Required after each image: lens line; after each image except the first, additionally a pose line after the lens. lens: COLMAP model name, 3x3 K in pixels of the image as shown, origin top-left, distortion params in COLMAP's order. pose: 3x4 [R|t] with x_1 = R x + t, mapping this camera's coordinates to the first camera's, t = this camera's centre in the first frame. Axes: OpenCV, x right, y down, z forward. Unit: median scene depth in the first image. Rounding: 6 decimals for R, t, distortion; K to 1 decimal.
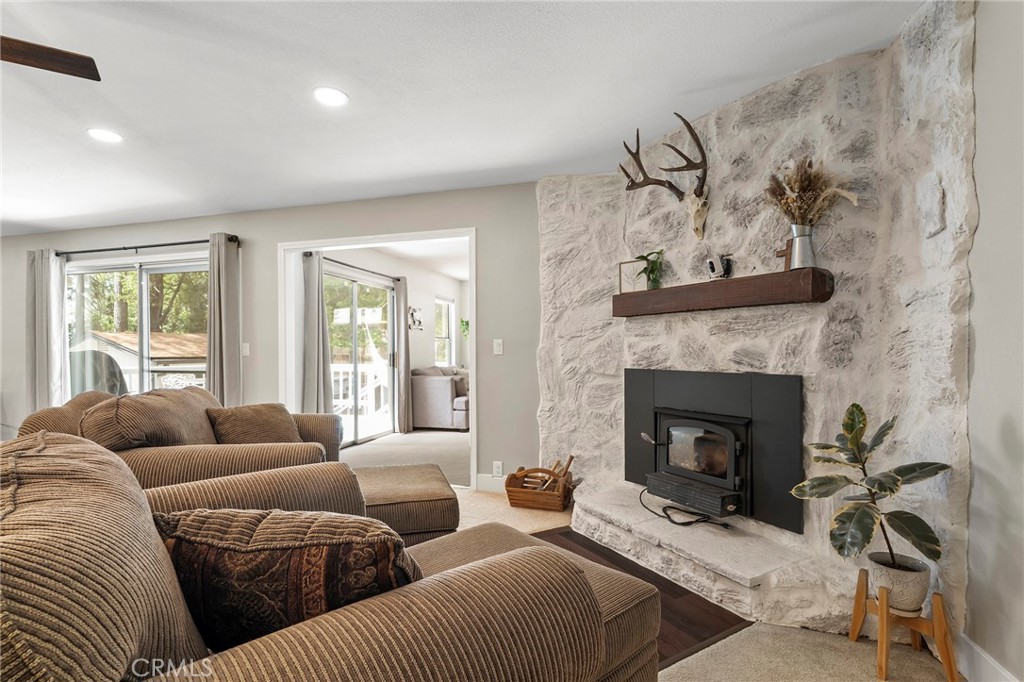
lens RADIAL K [[484.0, 0, 515.0], [0, 484.0, 353.9], [0, 0, 1]] dist [-0.002714, -0.000474]
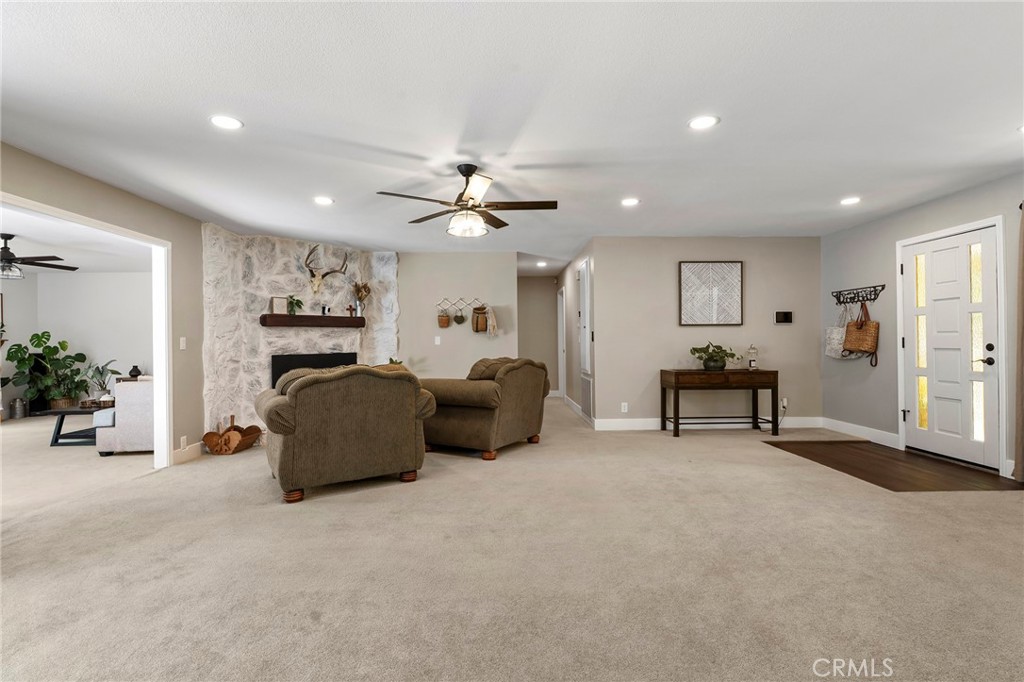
lens RADIAL K [[484.0, 0, 515.8], [0, 484.0, 340.0], [0, 0, 1]] dist [-0.002714, -0.000474]
pose [[-0.298126, 0.010528, 0.954469, -2.077974], [0.024278, 0.999699, -0.003444, 0.002277], [-0.954218, 0.022146, -0.298292, 0.788087]]
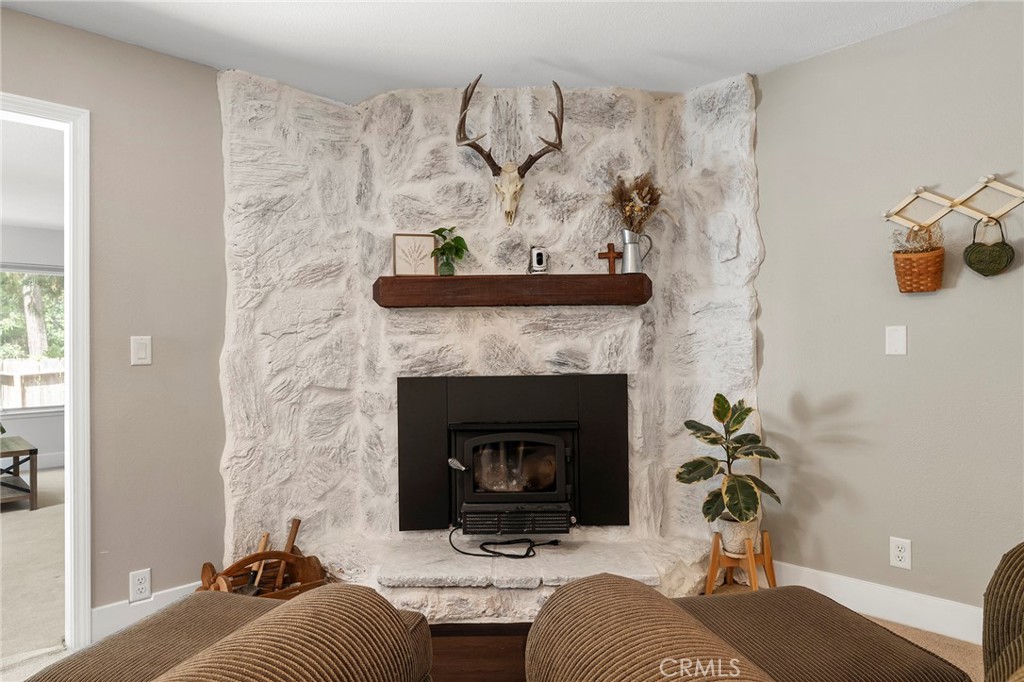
lens RADIAL K [[610.5, 0, 508.4], [0, 610.5, 337.5], [0, 0, 1]] dist [-0.004527, 0.000661]
pose [[0.506519, 0.010330, 0.862167, -0.572644], [0.019376, 0.999539, -0.023360, -0.007047], [-0.862011, 0.028537, 0.506086, 0.451686]]
